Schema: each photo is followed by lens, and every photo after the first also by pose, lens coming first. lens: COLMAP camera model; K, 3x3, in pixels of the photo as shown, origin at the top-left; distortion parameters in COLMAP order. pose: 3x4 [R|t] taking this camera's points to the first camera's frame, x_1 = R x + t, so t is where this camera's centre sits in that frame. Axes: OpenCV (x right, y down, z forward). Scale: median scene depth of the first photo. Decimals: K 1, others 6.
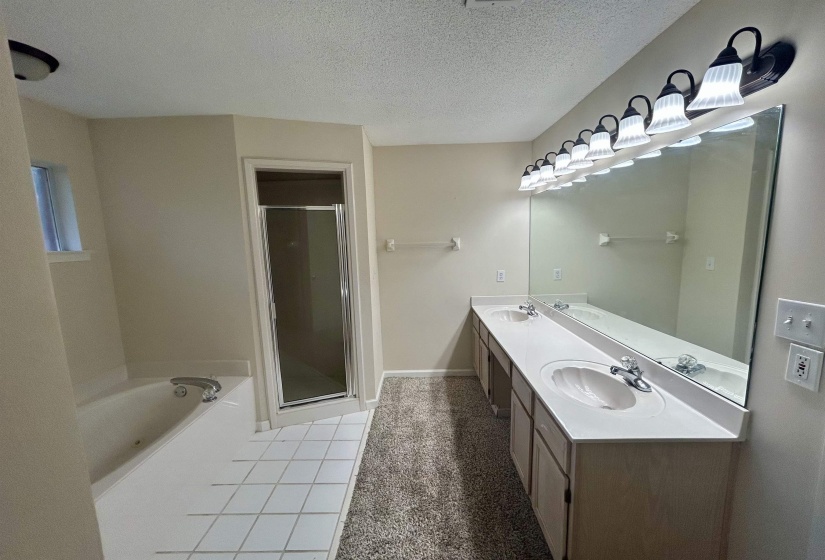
lens RADIAL K [[333.3, 0, 412.7], [0, 333.3, 282.8], [0, 0, 1]] dist [-0.000866, 0.001102]
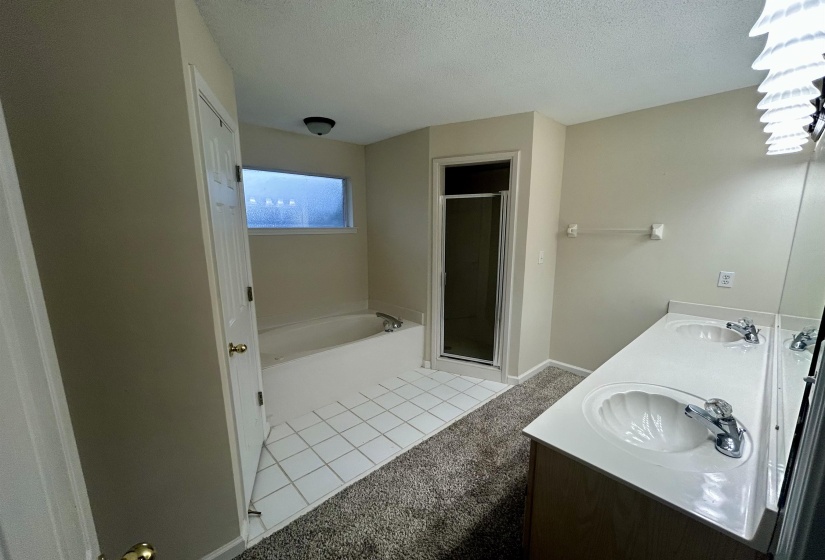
lens RADIAL K [[333.3, 0, 413.2], [0, 333.3, 284.1], [0, 0, 1]] dist [-0.000866, 0.001102]
pose [[0.695948, 0.148295, -0.702613, 0.399505], [-0.108518, 0.988926, 0.101237, -0.013722], [0.709846, 0.005790, 0.704334, 0.028060]]
